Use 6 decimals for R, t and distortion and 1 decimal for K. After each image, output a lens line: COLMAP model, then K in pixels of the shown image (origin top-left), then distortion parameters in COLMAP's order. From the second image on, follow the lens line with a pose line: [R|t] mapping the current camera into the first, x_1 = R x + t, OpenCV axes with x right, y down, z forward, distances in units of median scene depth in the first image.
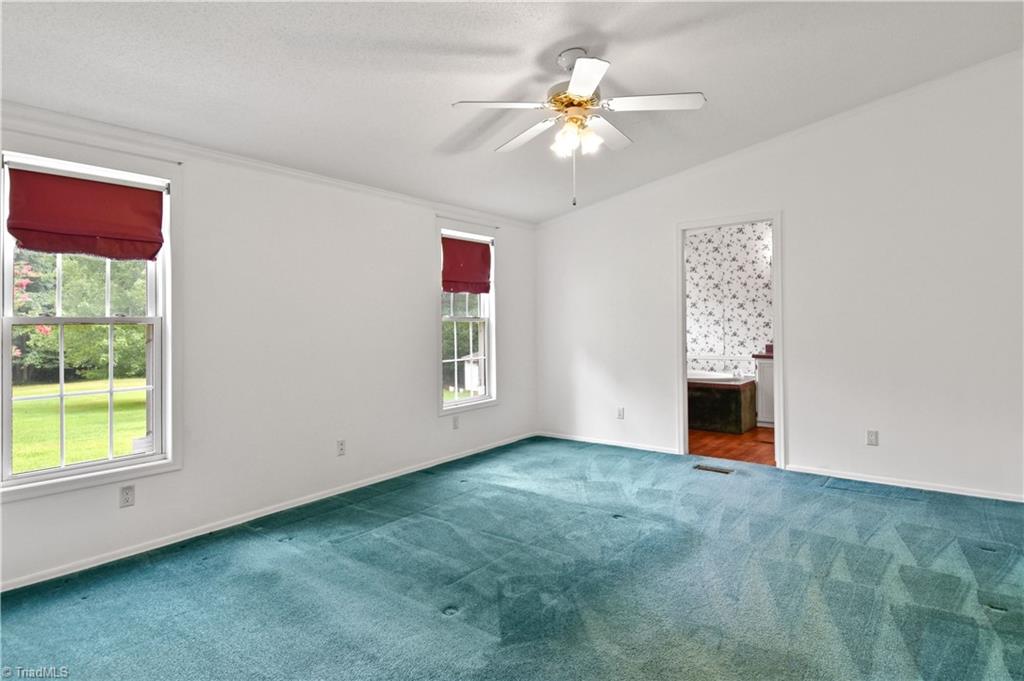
lens RADIAL K [[553.5, 0, 512.5], [0, 553.5, 320.5], [0, 0, 1]] dist [0.000521, -0.000099]
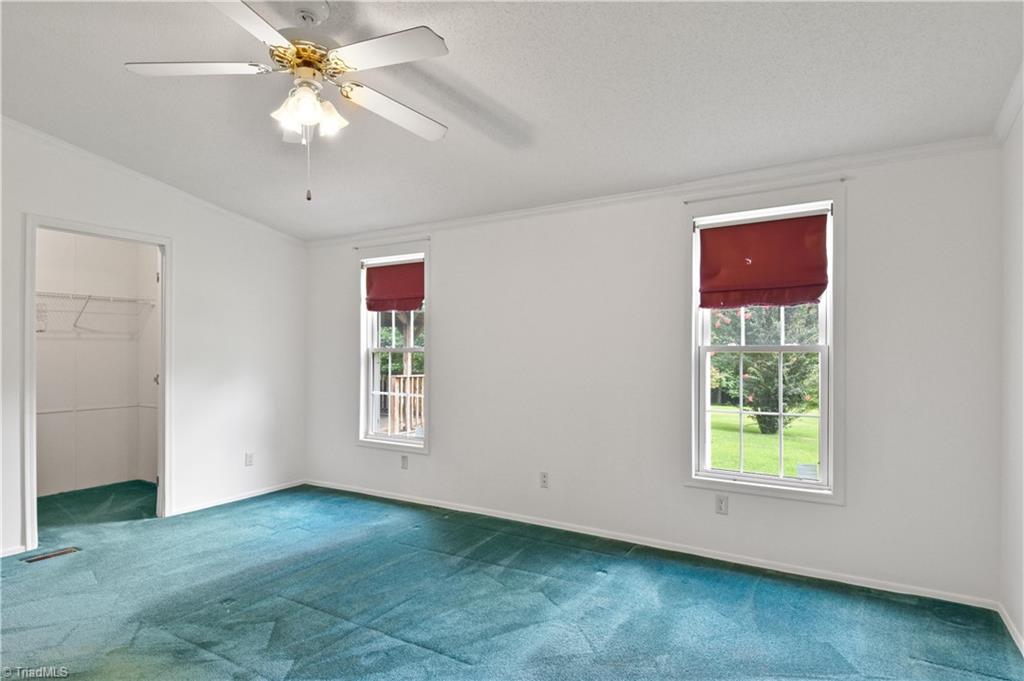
lens RADIAL K [[546.8, 0, 512.8], [0, 546.8, 350.2], [0, 0, 1]] dist [0.023517, 0.000012]
pose [[0.109602, 0.006503, -0.993954, 0.432633], [0.001982, 0.999975, 0.006761, -0.004193], [0.993974, -0.002711, 0.109586, 0.562920]]
